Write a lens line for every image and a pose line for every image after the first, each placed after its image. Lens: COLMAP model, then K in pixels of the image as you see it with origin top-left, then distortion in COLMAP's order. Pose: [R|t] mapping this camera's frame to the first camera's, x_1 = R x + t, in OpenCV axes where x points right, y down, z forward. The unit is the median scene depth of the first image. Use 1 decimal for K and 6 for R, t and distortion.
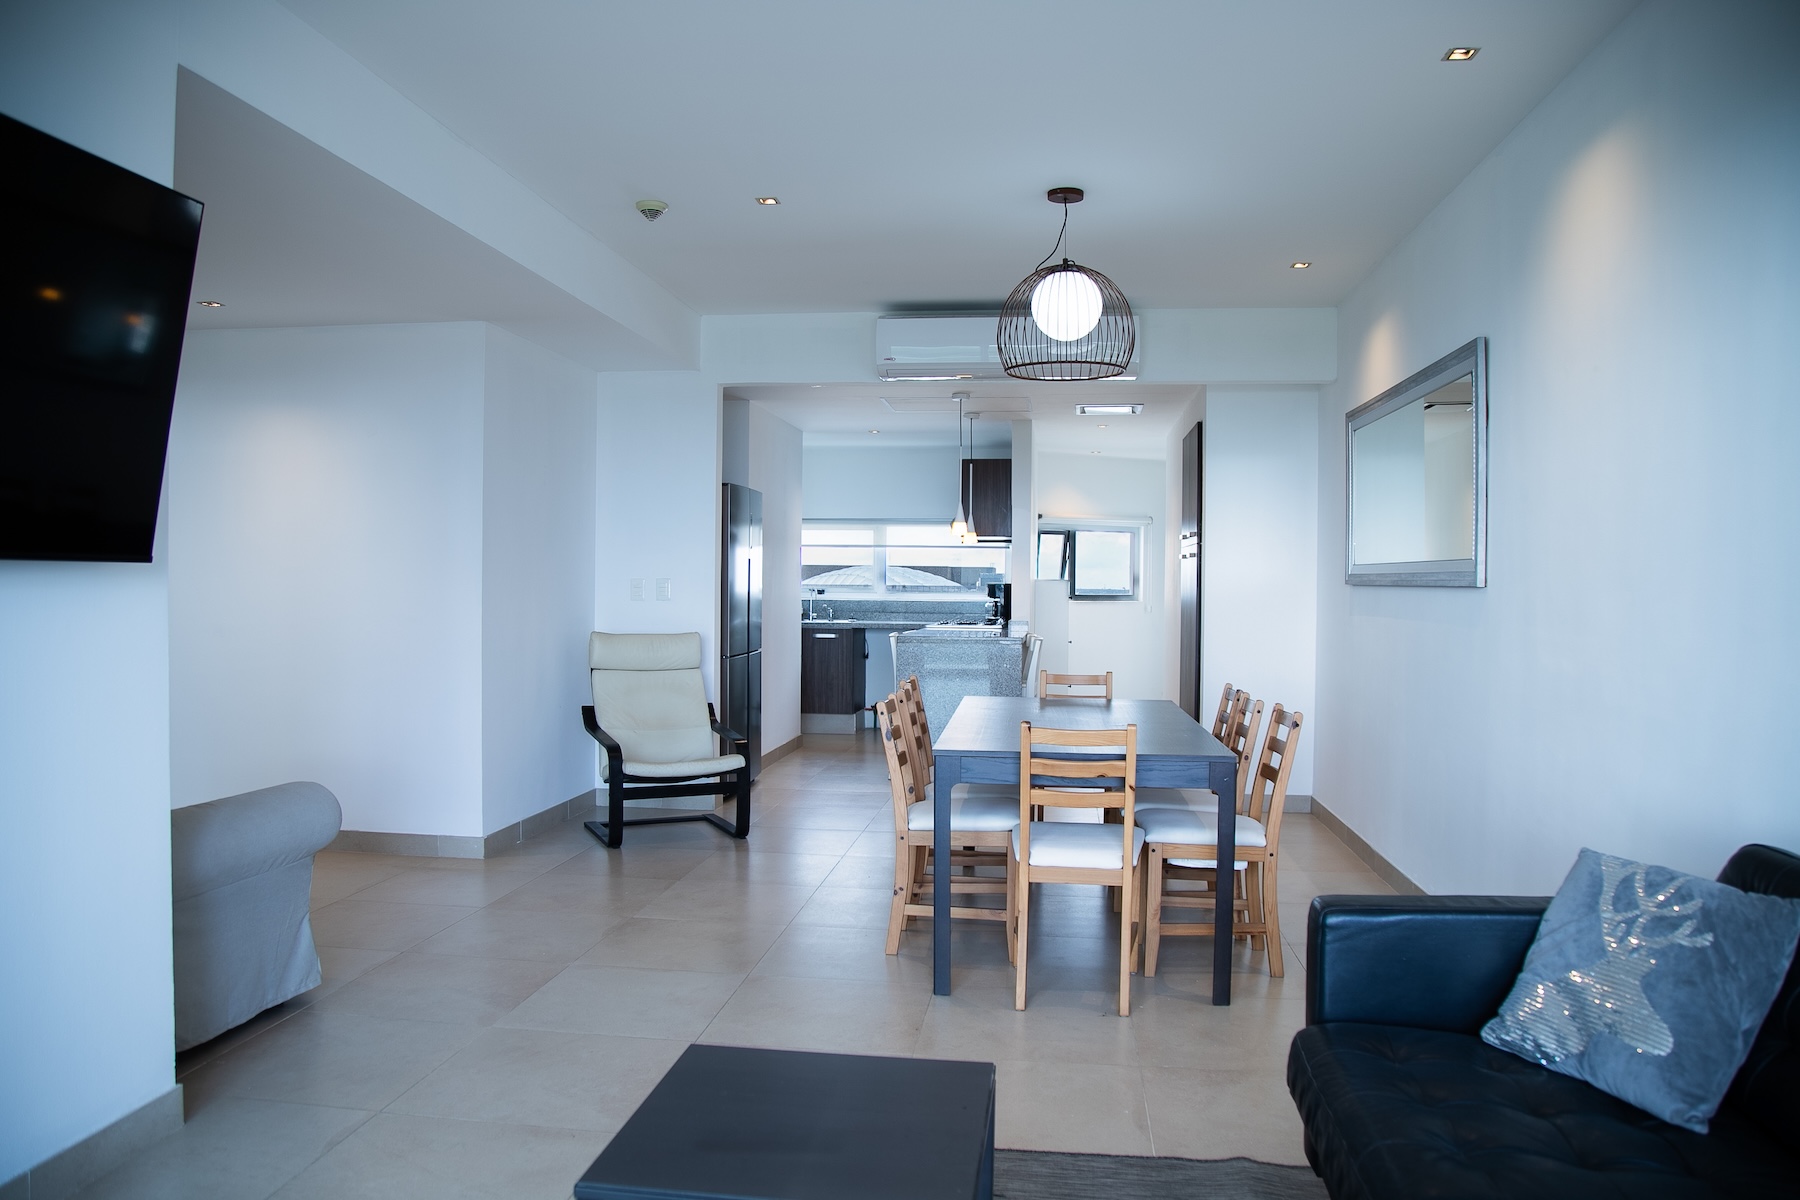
lens RADIAL K [[1264.2, 0, 912.4], [0, 1264.2, 605.9], [0, 0, 1]] dist [-0.120332, 0.075928]
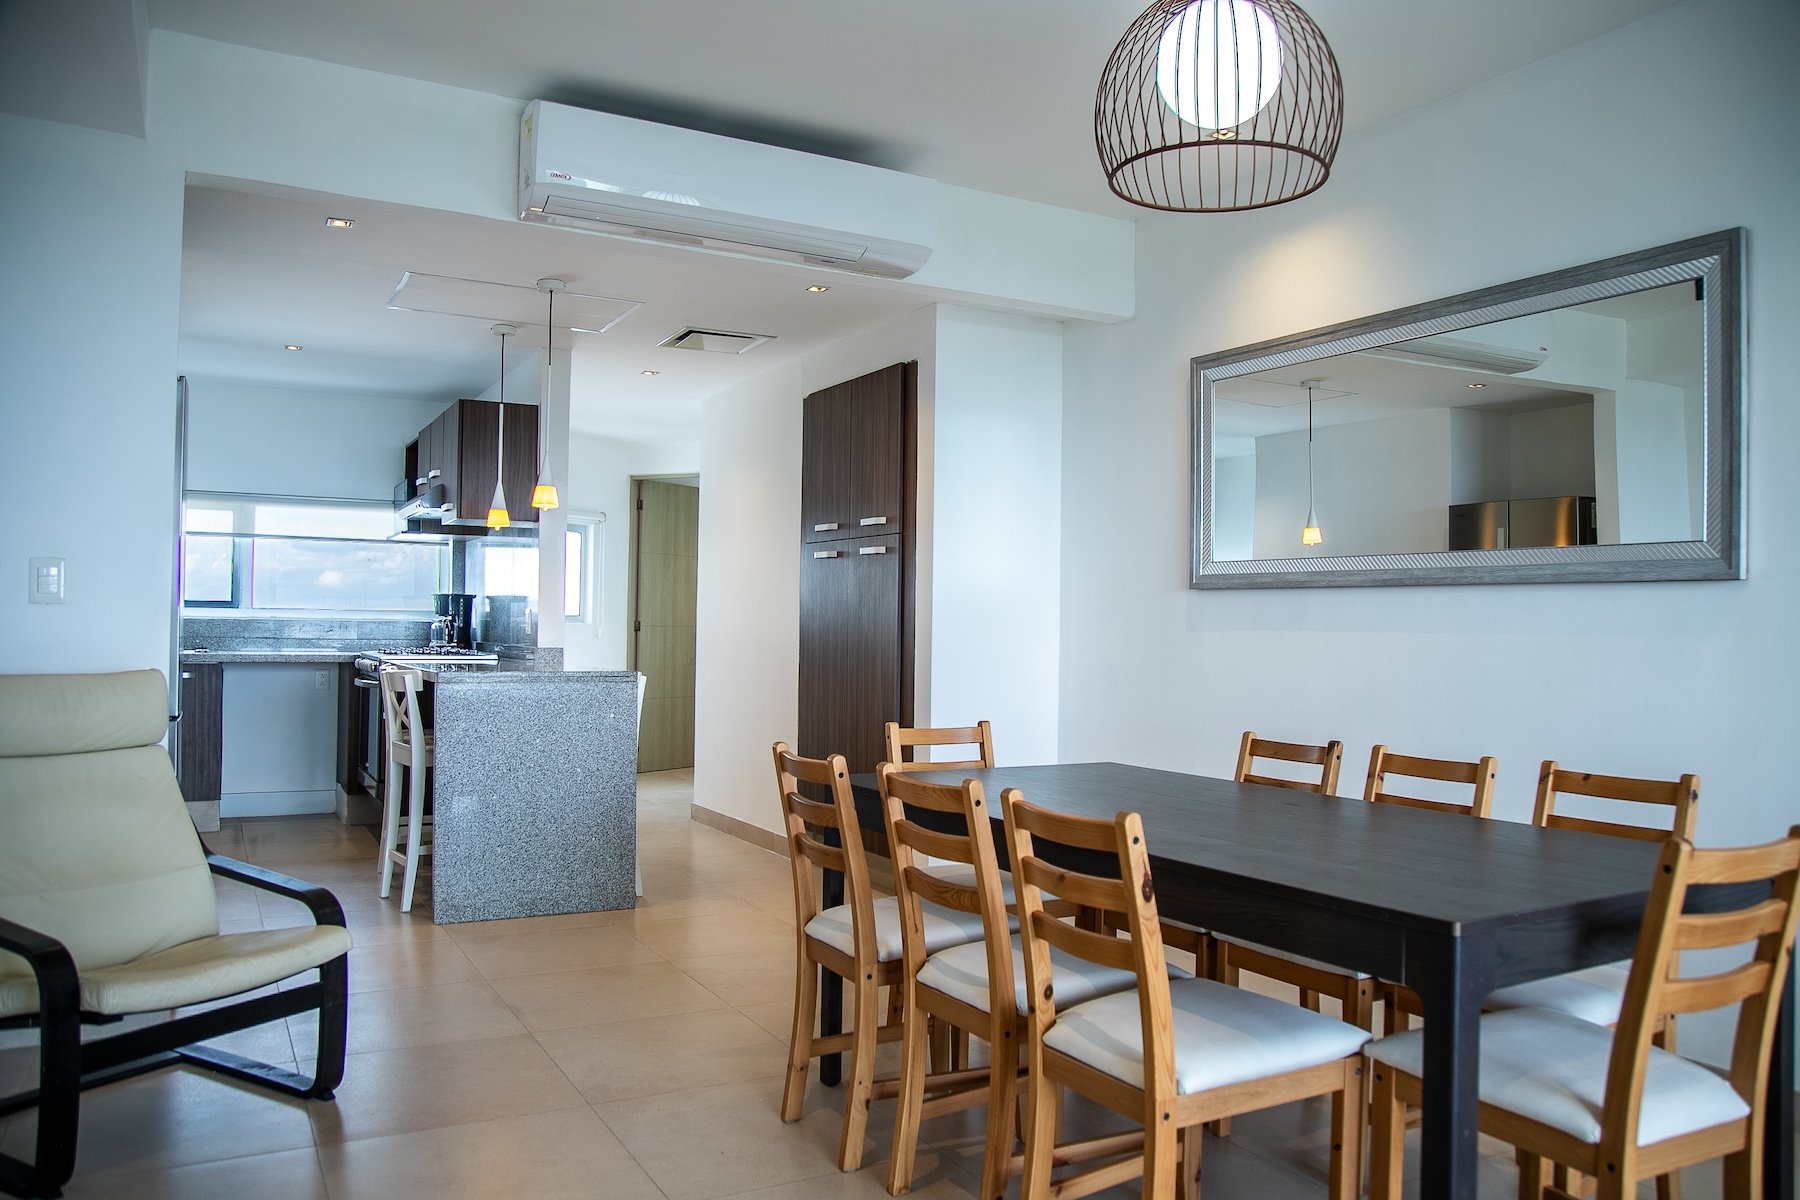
lens RADIAL K [[1329.3, 0, 897.9], [0, 1329.3, 617.2], [0, 0, 1]] dist [-0.056270, 0.001329]
pose [[0.819683, 0.006293, 0.572782, -0.140269], [0.003106, 0.999876, -0.015430, 0.006103], [-0.572808, 0.014427, 0.819562, 0.267584]]
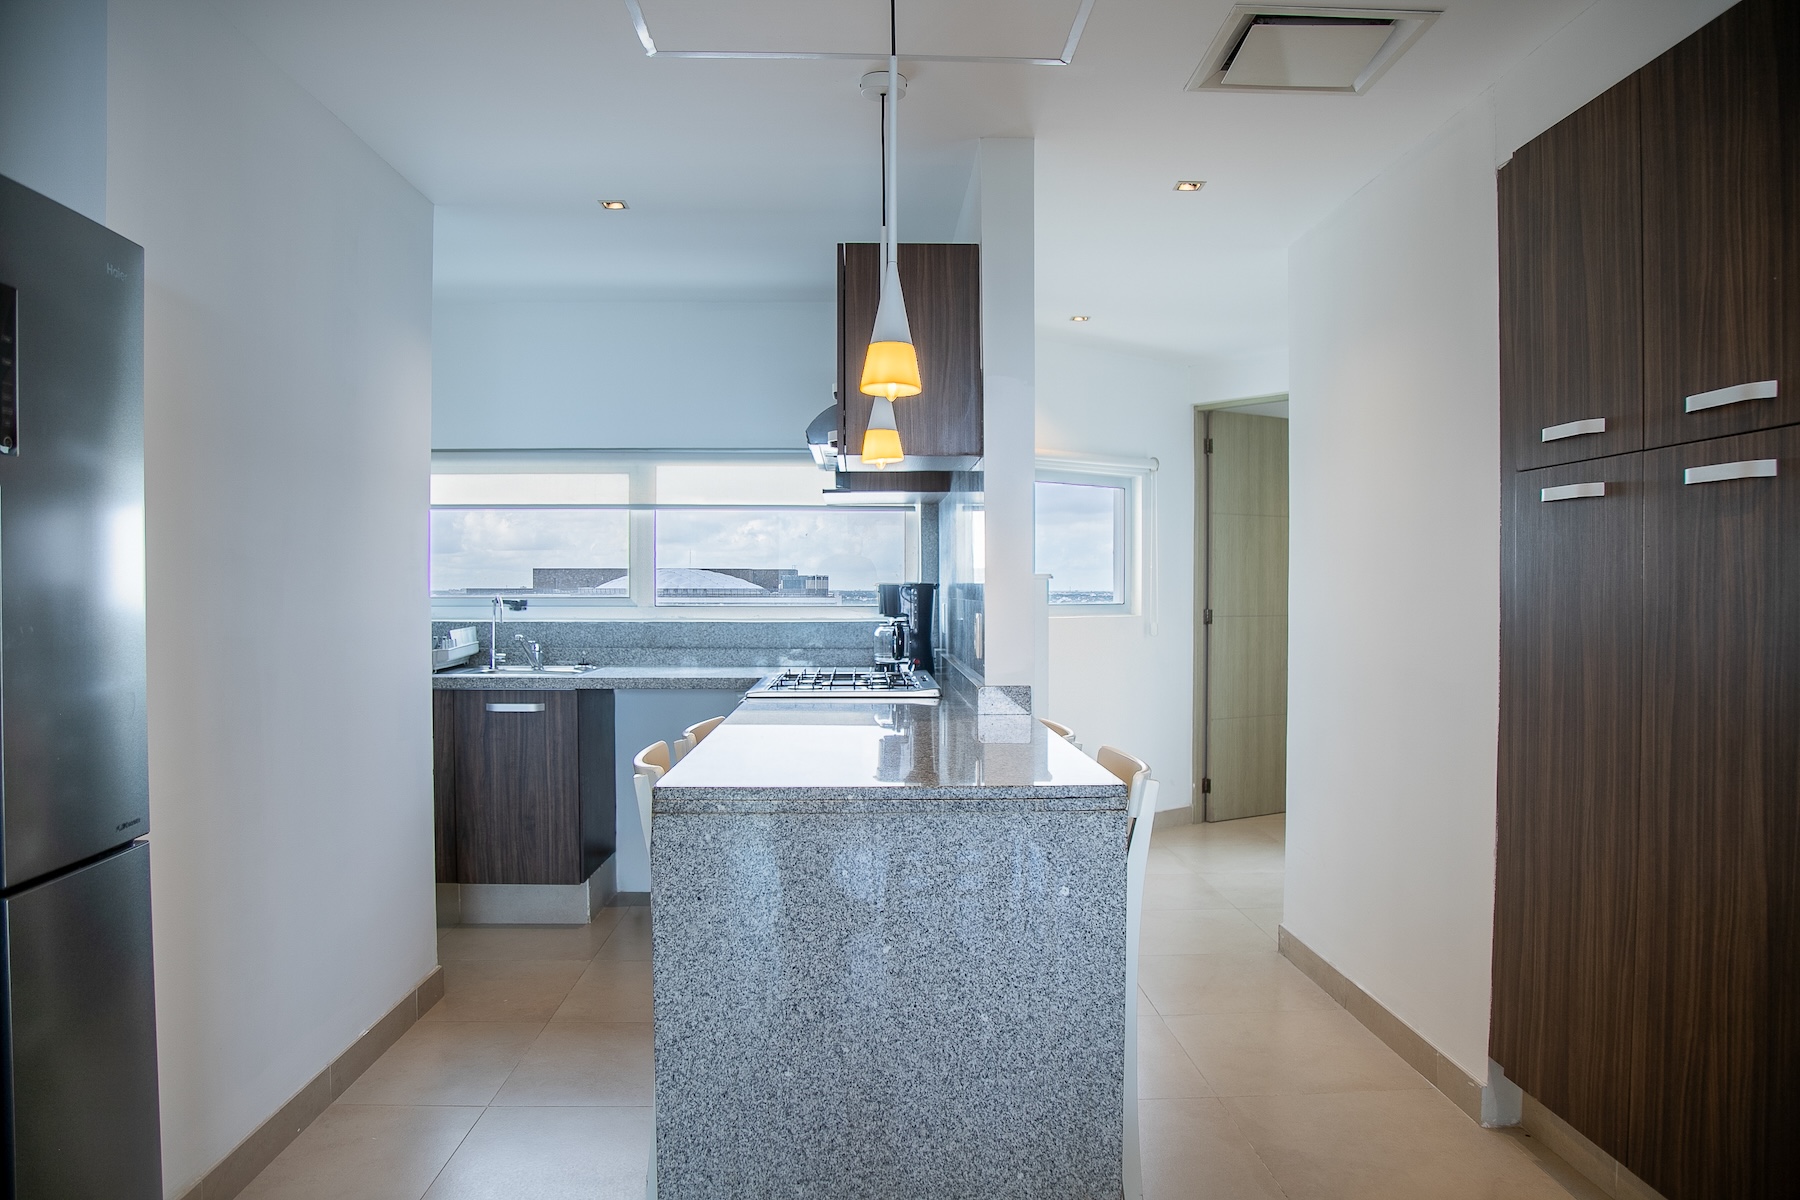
lens RADIAL K [[1264.2, 0, 912.4], [0, 1264.2, 605.9], [0, 0, 1]] dist [-0.120332, 0.075928]
pose [[0.987546, -0.010935, 0.156951, -0.000571], [0.011224, 0.999937, -0.000959, -0.009146], [-0.156930, 0.002709, 0.987606, 0.539721]]
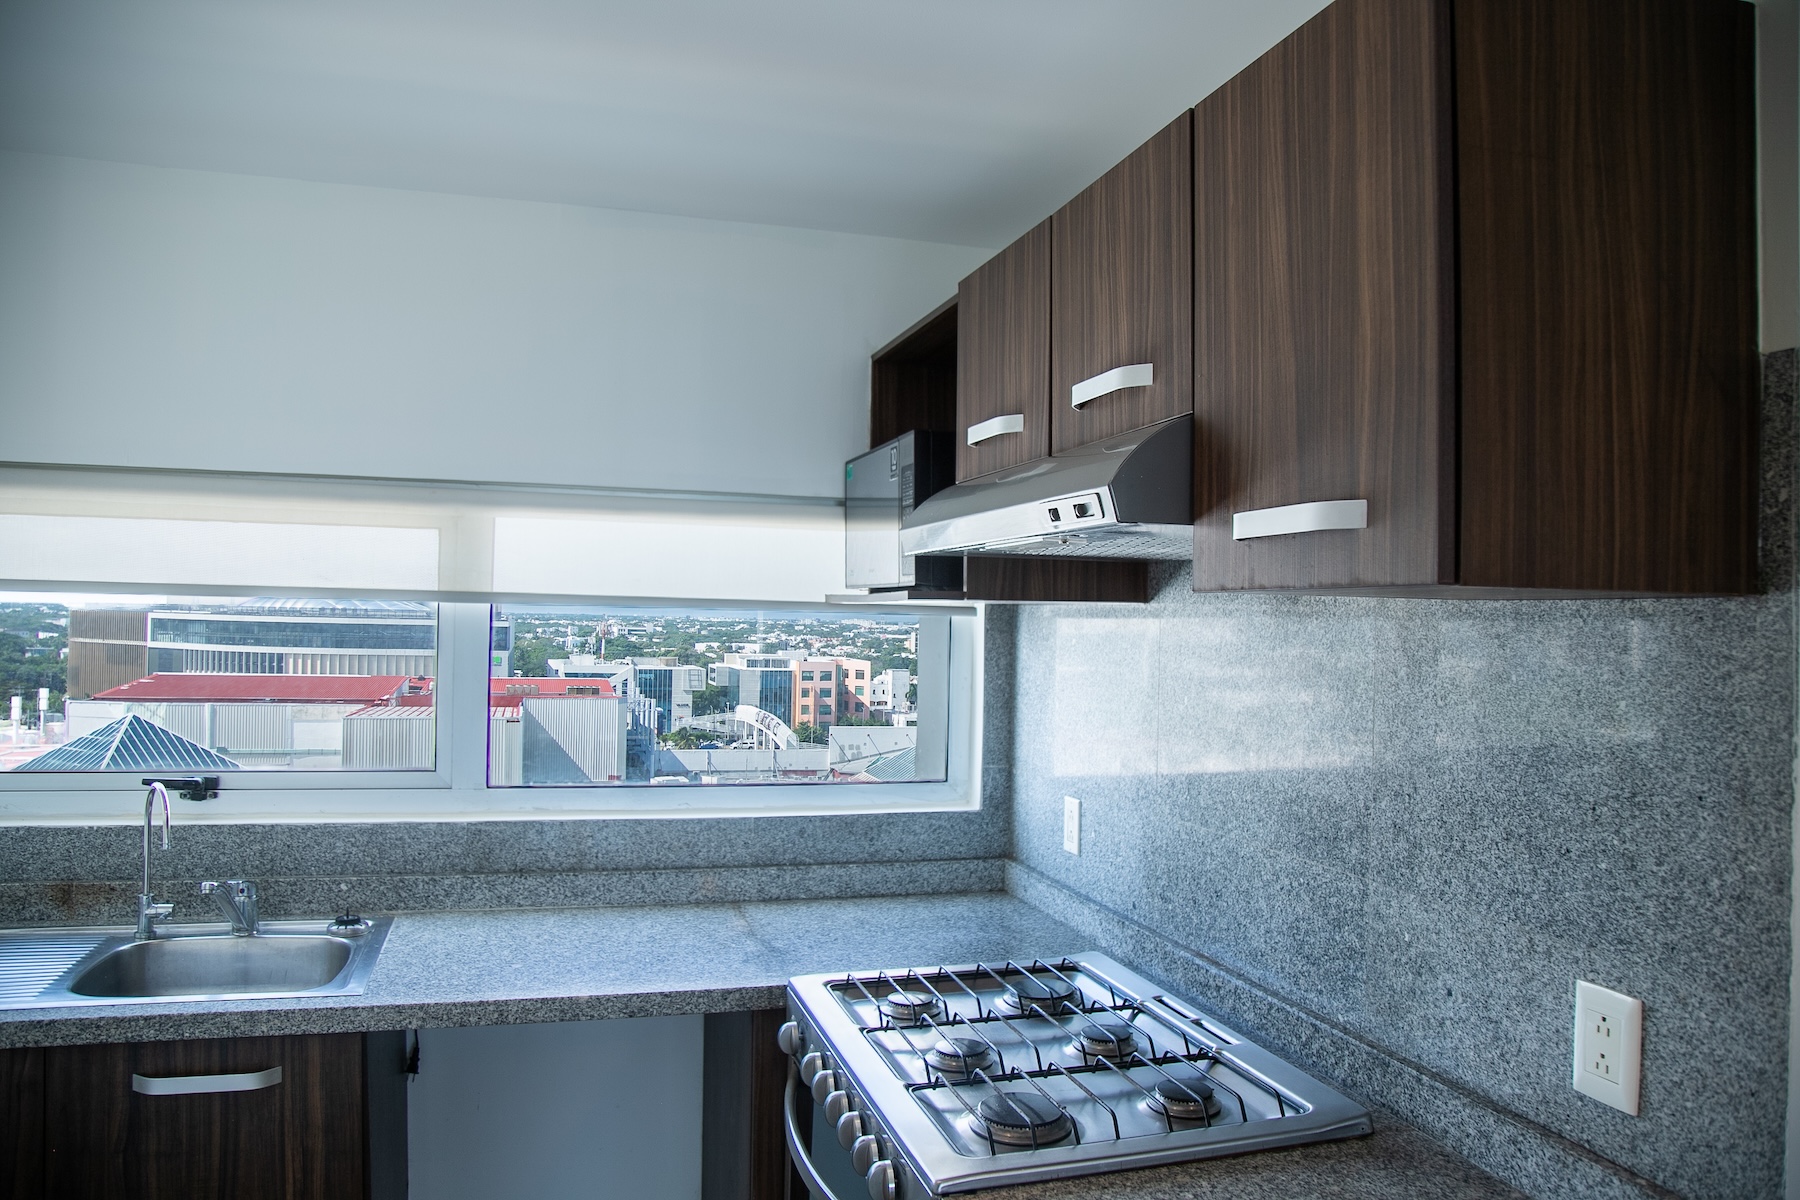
lens RADIAL K [[1264.2, 0, 912.4], [0, 1264.2, 605.9], [0, 0, 1]] dist [-0.120332, 0.075928]
pose [[0.915584, 0.012469, 0.401933, -0.045060], [-0.004924, 0.999792, -0.019798, -0.042425], [-0.402096, 0.016148, 0.915455, 0.773499]]
